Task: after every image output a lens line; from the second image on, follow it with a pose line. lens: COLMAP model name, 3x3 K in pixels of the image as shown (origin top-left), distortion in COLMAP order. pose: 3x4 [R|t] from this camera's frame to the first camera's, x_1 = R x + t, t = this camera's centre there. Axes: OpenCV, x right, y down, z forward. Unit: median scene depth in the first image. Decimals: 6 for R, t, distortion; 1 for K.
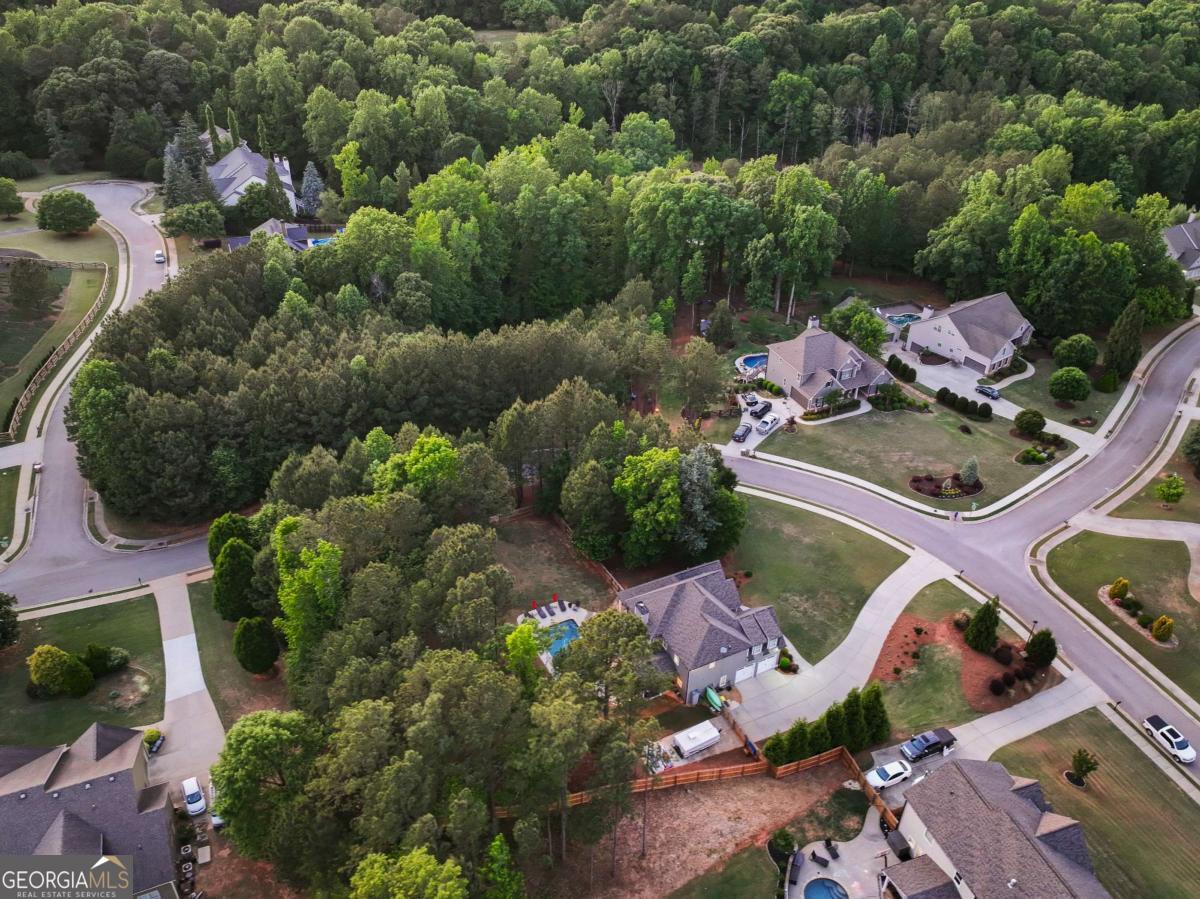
lens RADIAL K [[953.6, 0, 601.5], [0, 953.6, 450.9], [0, 0, 1]] dist [0.003872, 0.003758]
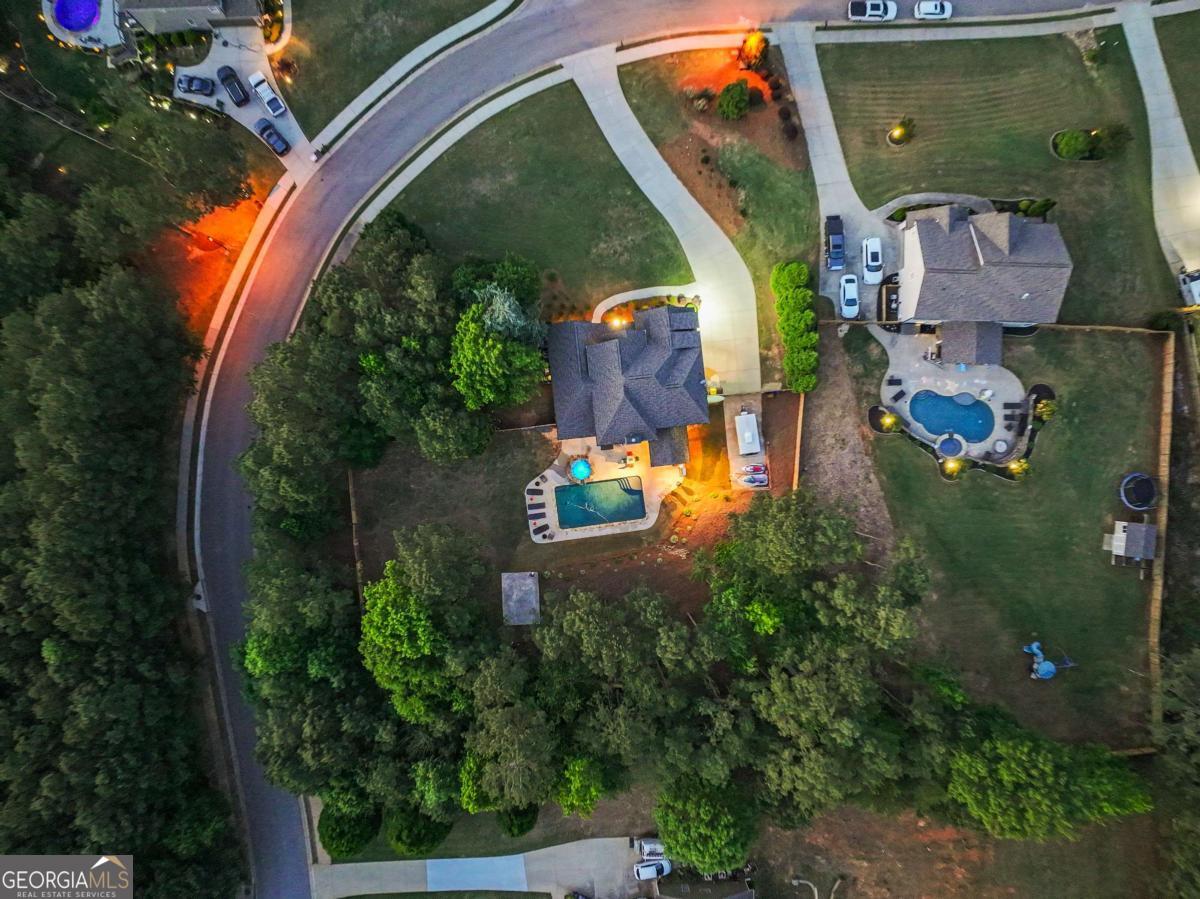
lens RADIAL K [[953.6, 0, 601.5], [0, 953.6, 450.9], [0, 0, 1]] dist [0.003872, 0.003758]
pose [[0.354549, -0.935024, 0.004957, 0.013198], [0.514150, 0.199381, 0.834204, -0.526011], [-0.780990, -0.293217, 0.551433, 0.400096]]
